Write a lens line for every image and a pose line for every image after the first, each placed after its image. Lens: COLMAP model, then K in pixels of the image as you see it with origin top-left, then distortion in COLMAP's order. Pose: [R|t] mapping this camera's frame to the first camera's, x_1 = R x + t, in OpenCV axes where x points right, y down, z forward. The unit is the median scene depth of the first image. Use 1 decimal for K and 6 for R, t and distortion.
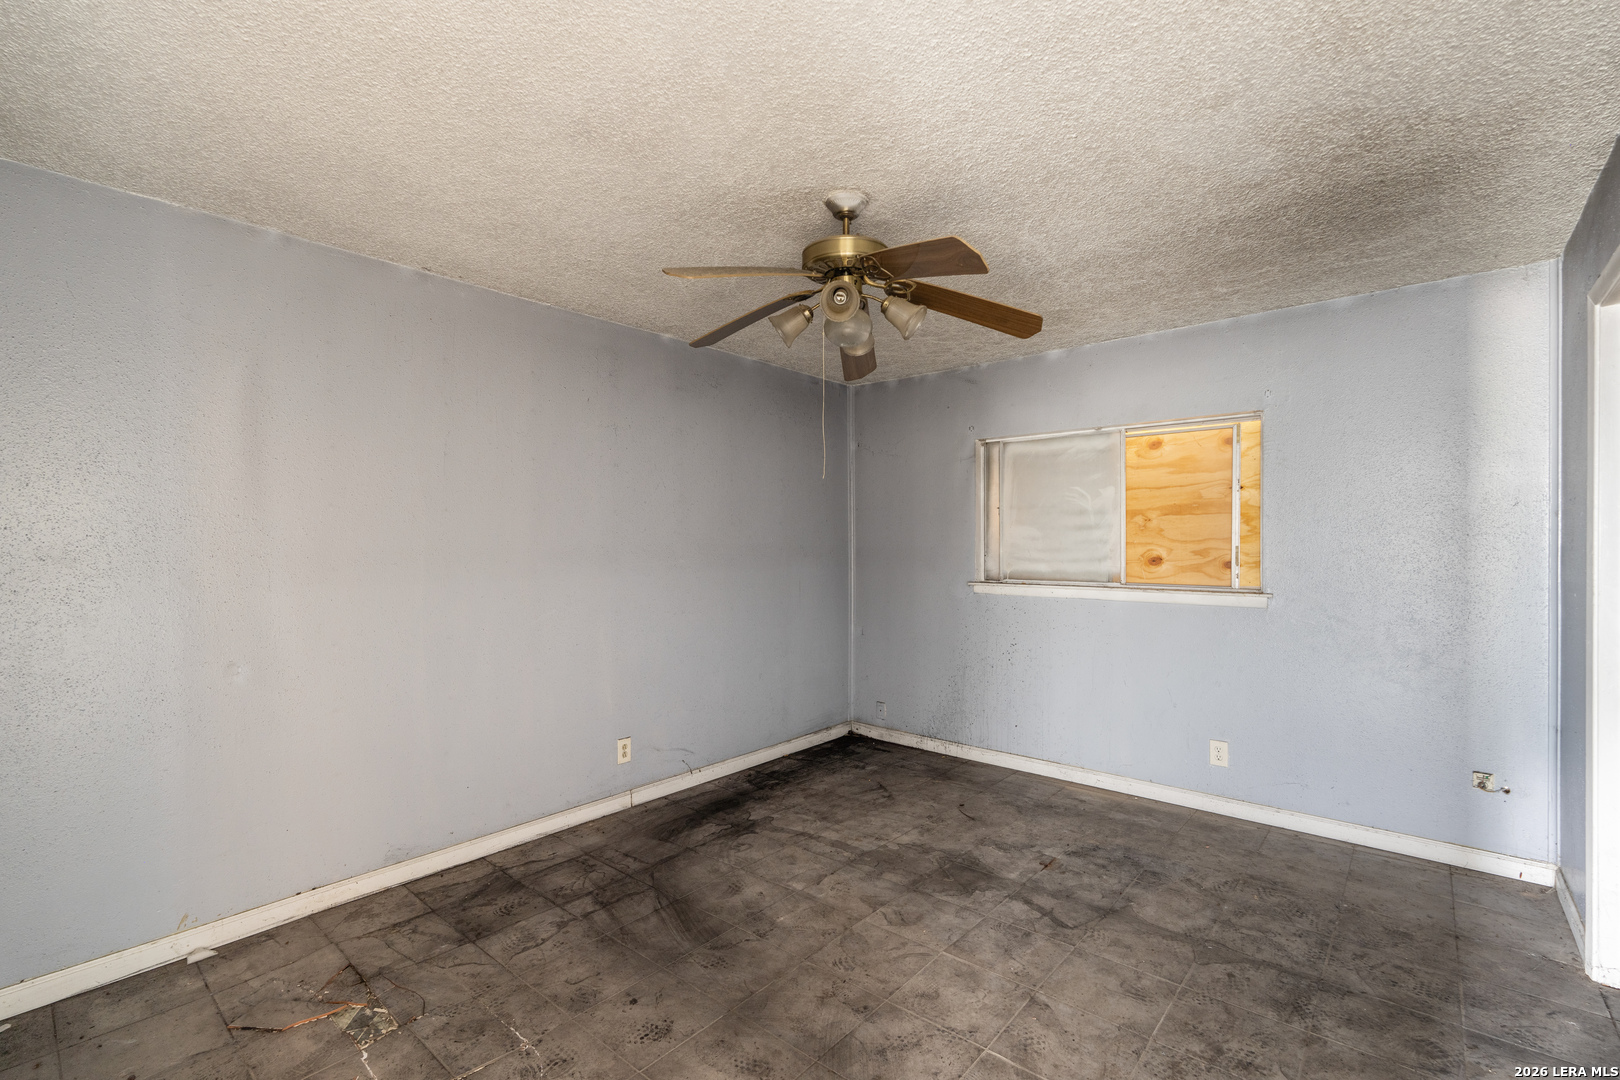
lens RADIAL K [[722.3, 0, 810.8], [0, 722.3, 539.9], [0, 0, 1]] dist [-0.005521, 0.000116]
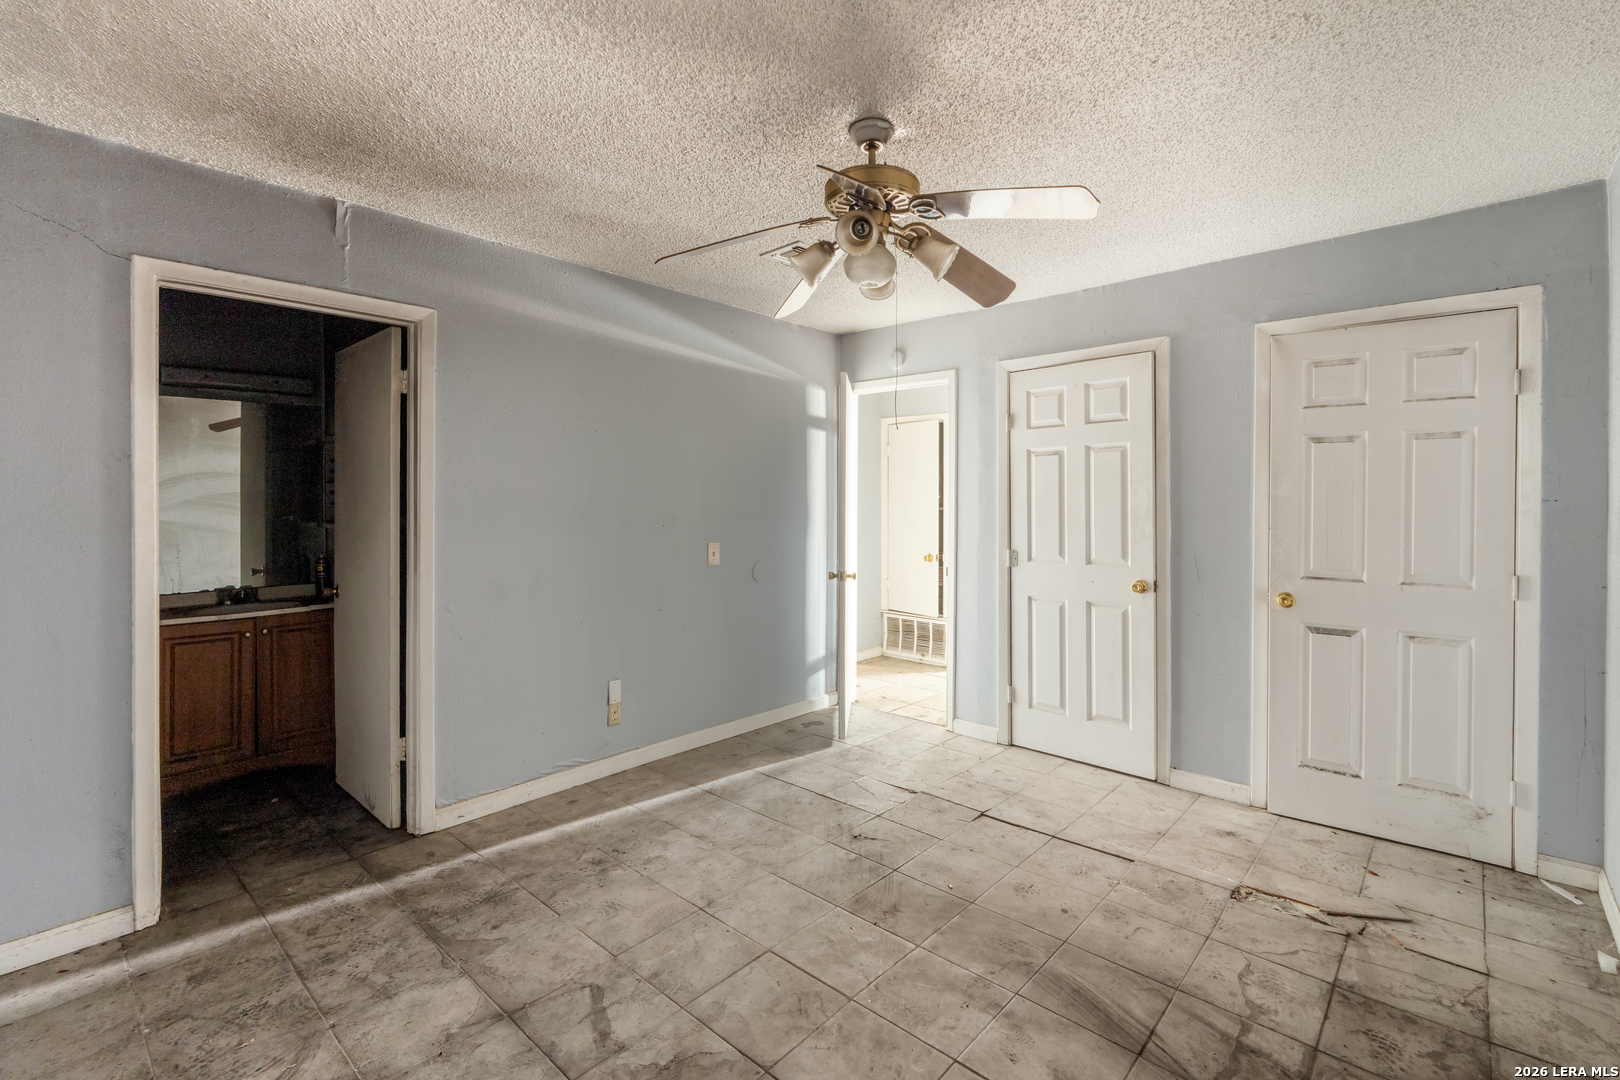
lens RADIAL K [[722.3, 0, 809.1], [0, 722.3, 525.0], [0, 0, 1]] dist [-0.005521, 0.000116]
pose [[-0.999471, 0.004225, 0.032249, 0.095370], [0.004767, 0.999848, 0.016743, 0.019453], [-0.032173, 0.016888, -0.999340, 1.820895]]
